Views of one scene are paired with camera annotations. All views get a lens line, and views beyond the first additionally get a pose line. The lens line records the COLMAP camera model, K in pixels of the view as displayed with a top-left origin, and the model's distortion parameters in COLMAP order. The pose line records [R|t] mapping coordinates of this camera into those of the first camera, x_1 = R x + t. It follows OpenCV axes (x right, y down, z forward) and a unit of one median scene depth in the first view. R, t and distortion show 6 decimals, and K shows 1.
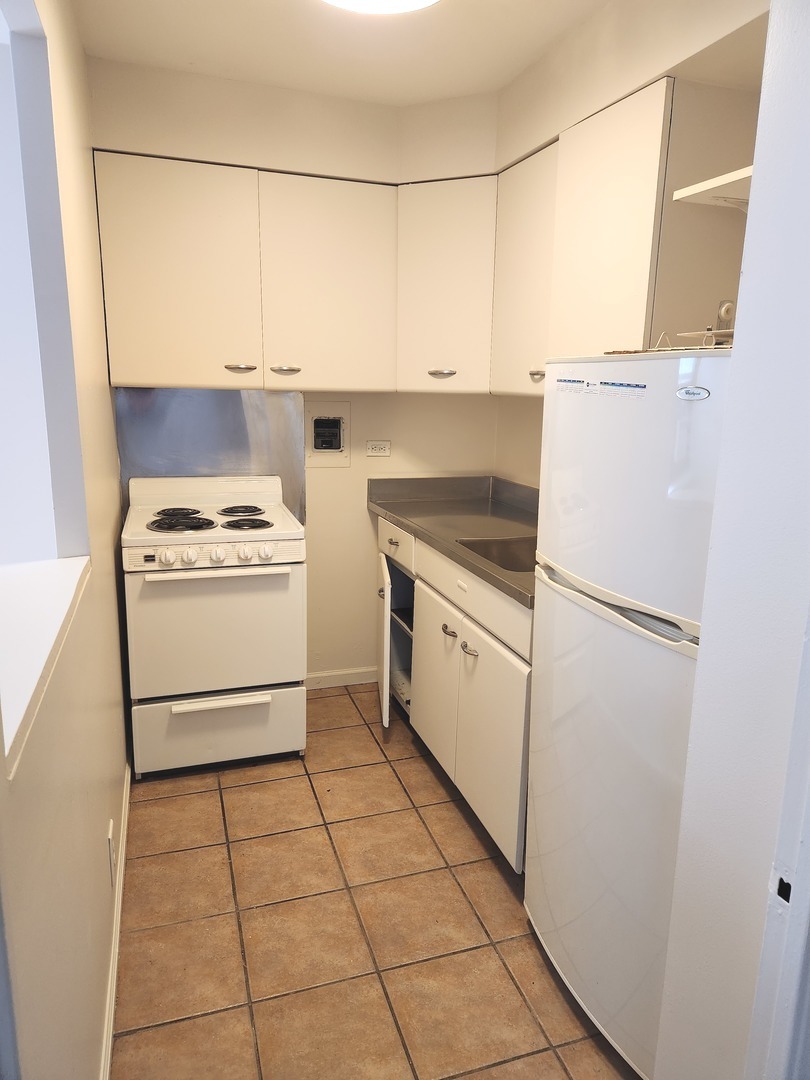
lens RADIAL K [[728.5, 0, 405.0], [0, 728.5, 540.0], [0, 0, 1]] dist [0.121332, -0.144522]
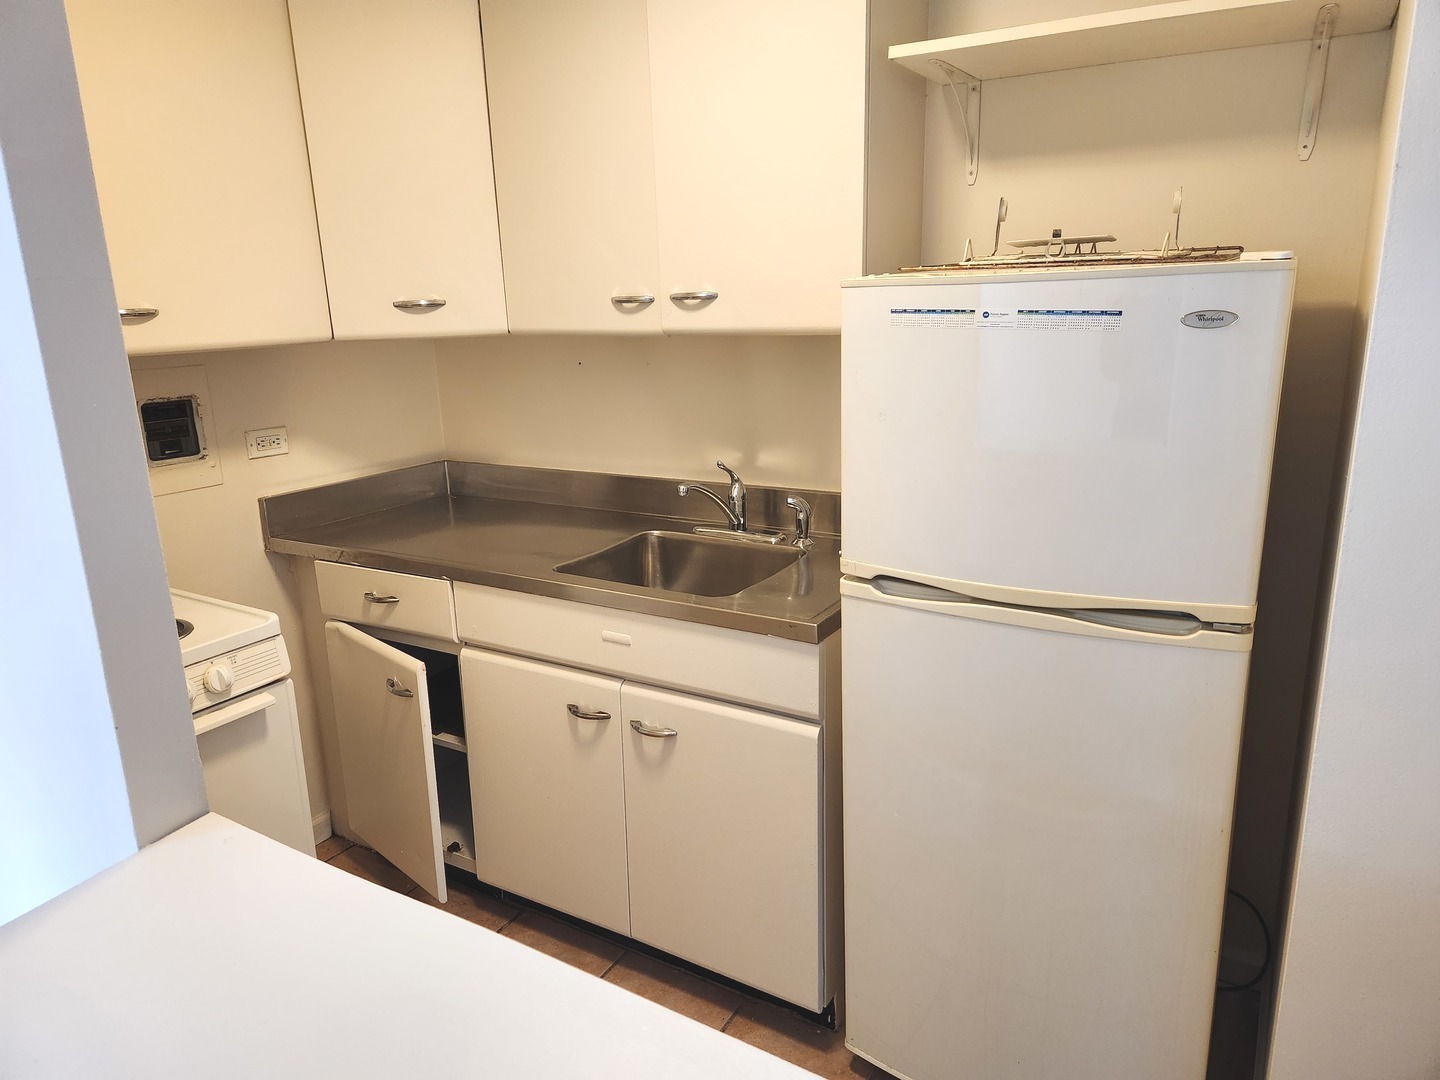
lens RADIAL K [[971.4, 0, 721.0], [0, 971.4, 530.1], [0, 0, 1]] dist [0.121332, -0.144522]
pose [[0.755942, -0.199291, 0.623566, -0.300459], [0.184879, 0.978752, 0.088681, -0.072501], [-0.627989, 0.048246, 0.776725, 0.226255]]
